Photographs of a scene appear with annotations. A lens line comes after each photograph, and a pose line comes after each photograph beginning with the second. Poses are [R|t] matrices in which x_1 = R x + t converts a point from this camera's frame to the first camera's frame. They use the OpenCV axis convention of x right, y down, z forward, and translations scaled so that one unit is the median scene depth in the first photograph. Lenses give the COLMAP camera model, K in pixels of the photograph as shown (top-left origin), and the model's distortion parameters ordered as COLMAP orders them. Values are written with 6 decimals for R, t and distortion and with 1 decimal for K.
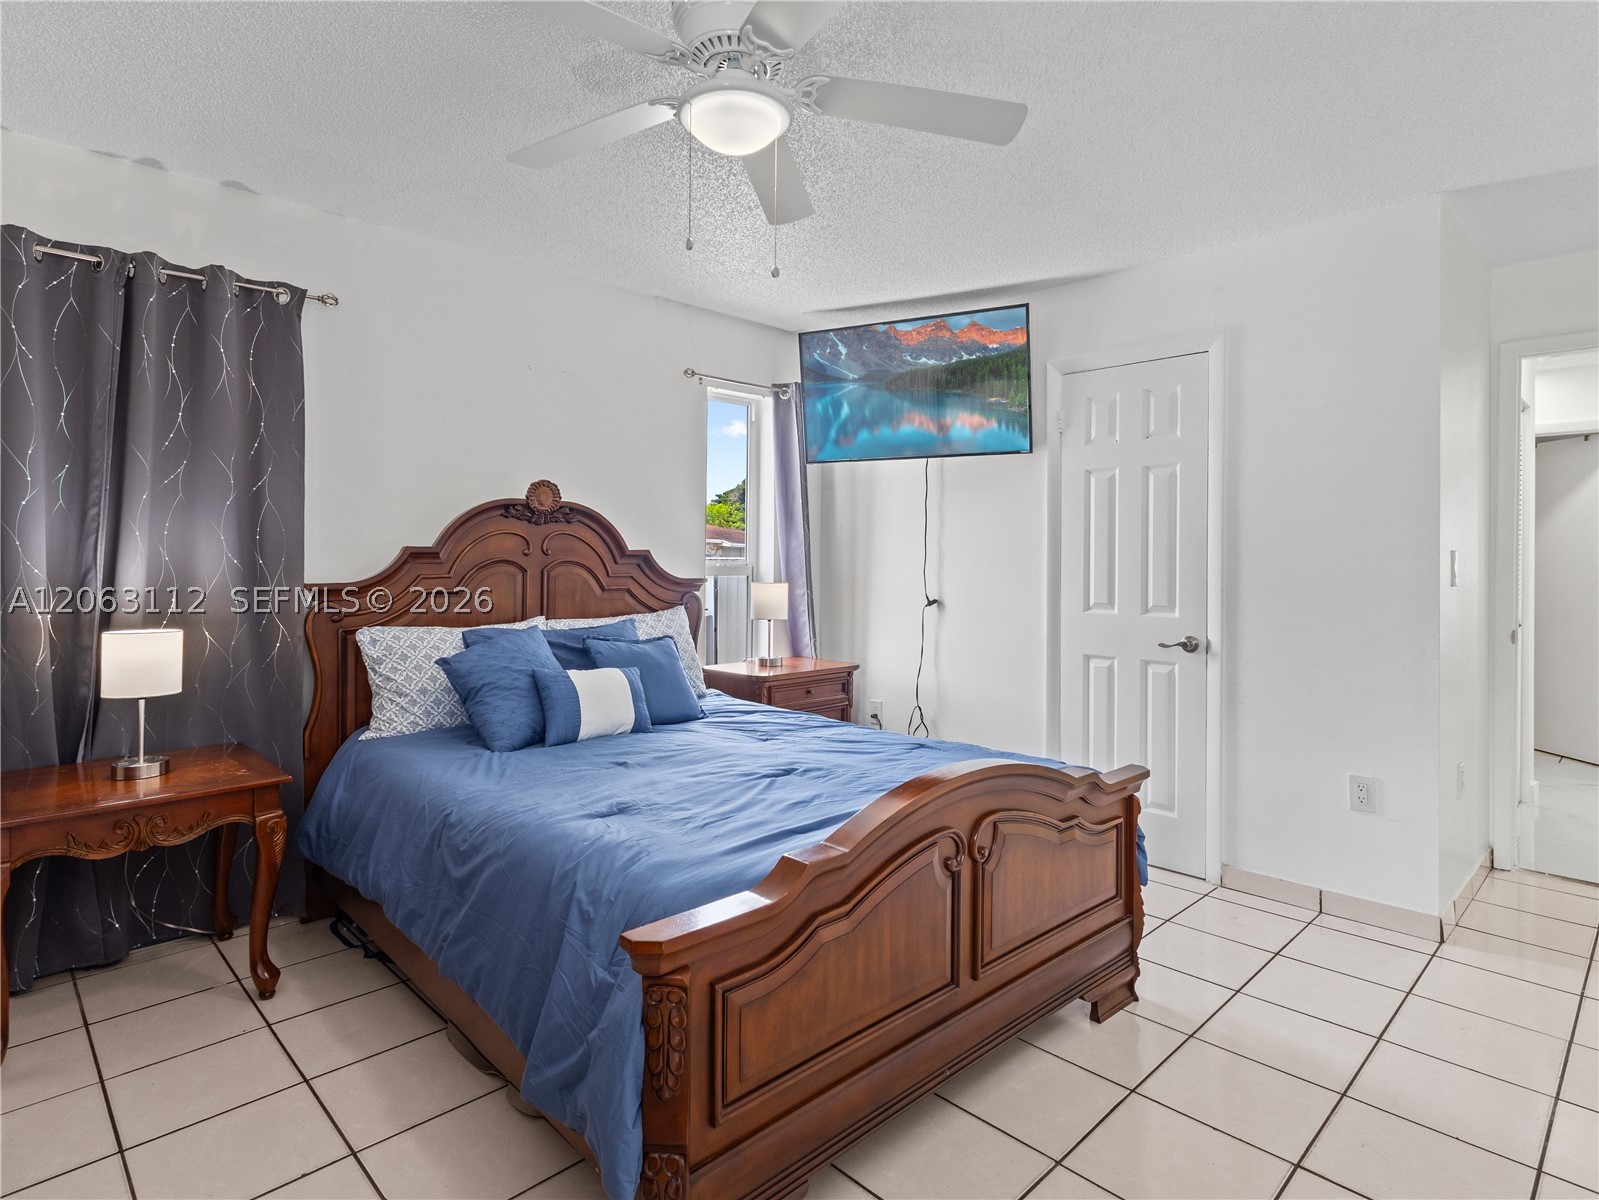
lens RADIAL K [[845.6, 0, 823.6], [0, 845.6, 554.5], [0, 0, 1]] dist [0.000932, 0.000455]
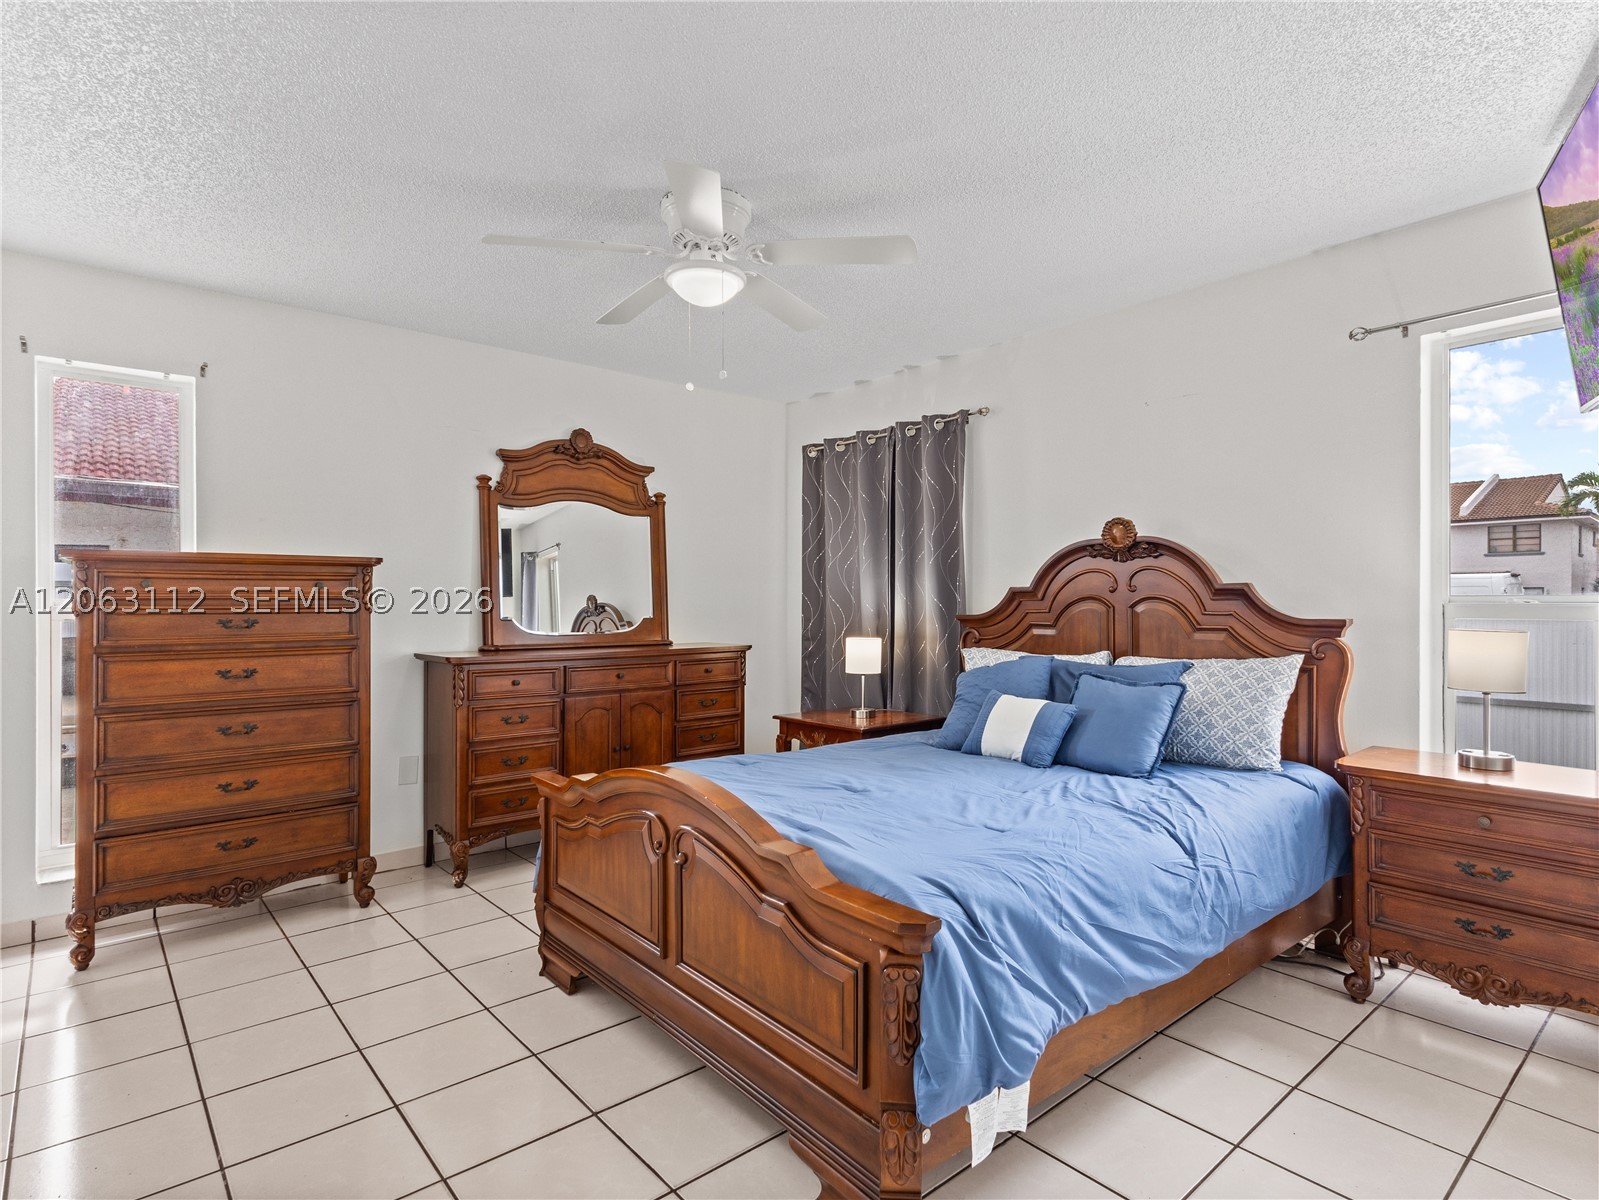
lens RADIAL K [[845.6, 0, 794.1], [0, 845.6, 598.2], [0, 0, 1]] dist [0.000932, 0.000455]
pose [[-0.091895, -0.010585, -0.995712, 0.811136], [0.005164, 0.999925, -0.011106, 0.020367], [0.995755, -0.006163, -0.091833, 0.798894]]
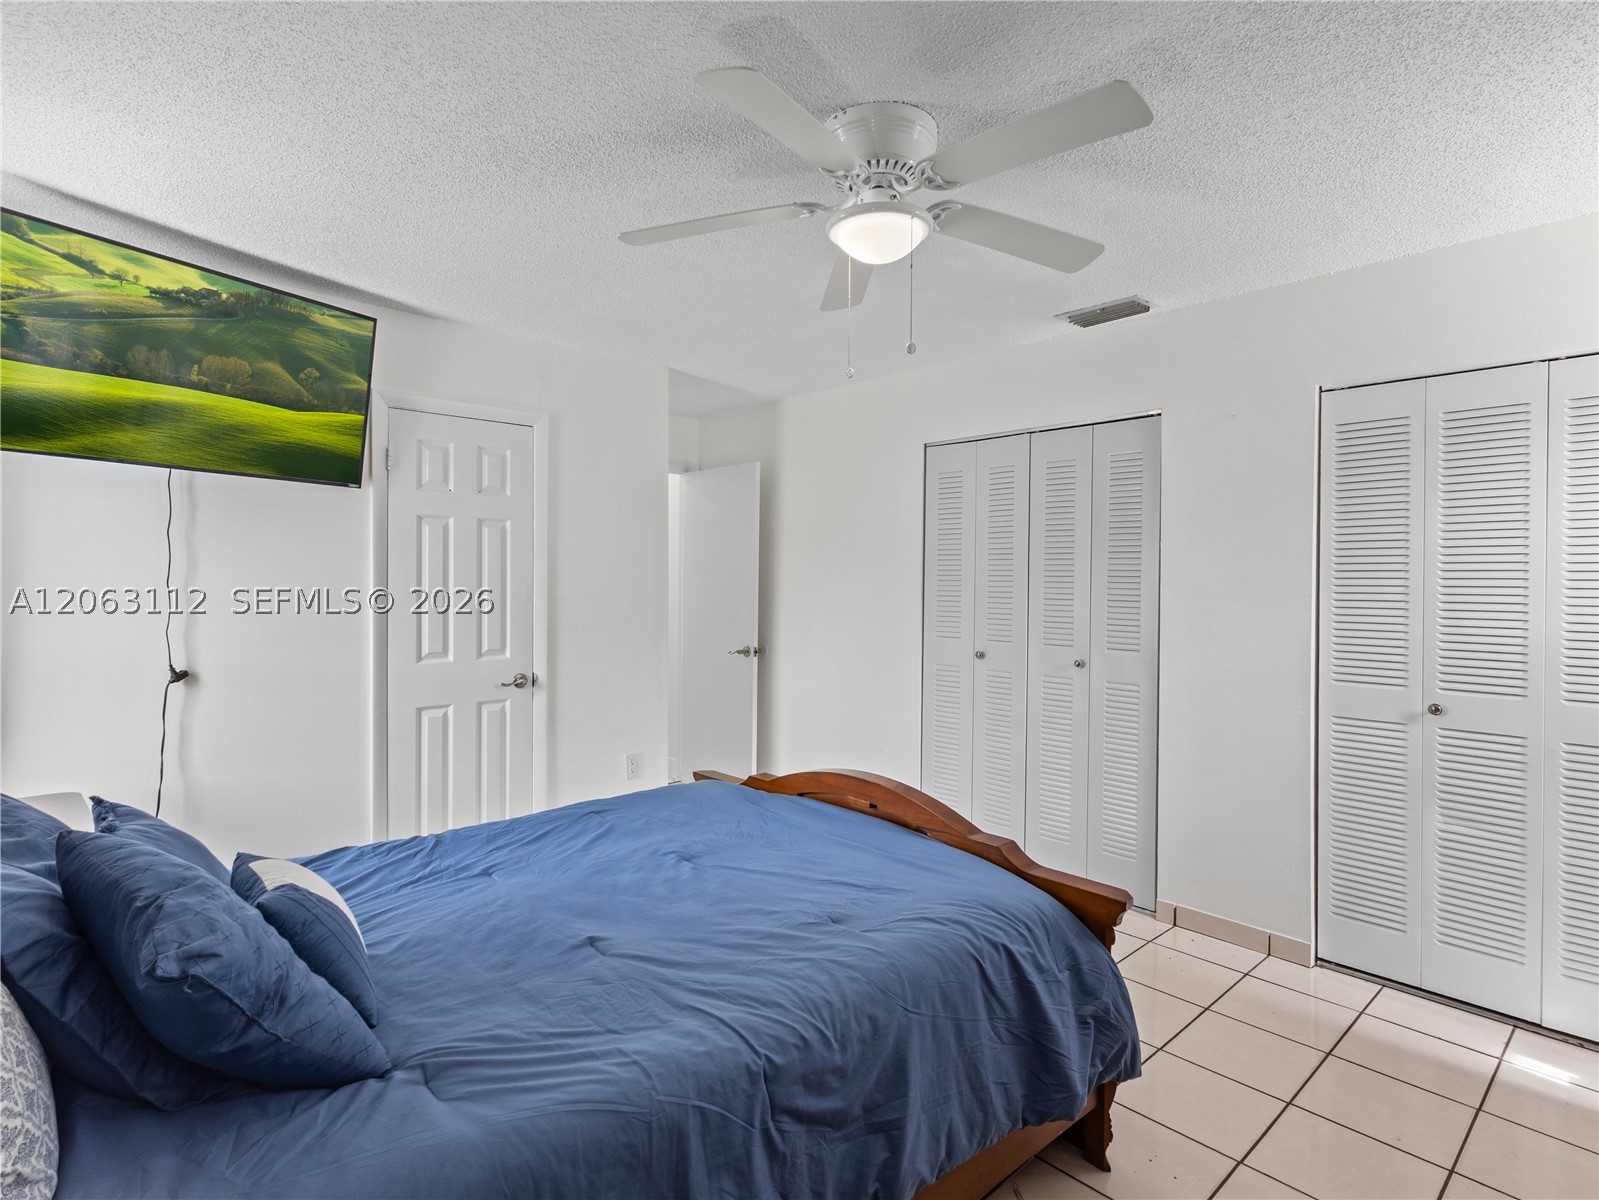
lens RADIAL K [[845.6, 0, 812.0], [0, 845.6, 588.2], [0, 0, 1]] dist [0.000932, 0.000455]
pose [[0.041770, -0.017143, 0.998980, -0.613842], [-0.011198, 0.999782, 0.017625, -0.038064], [-0.999064, -0.011922, 0.041569, 0.502962]]
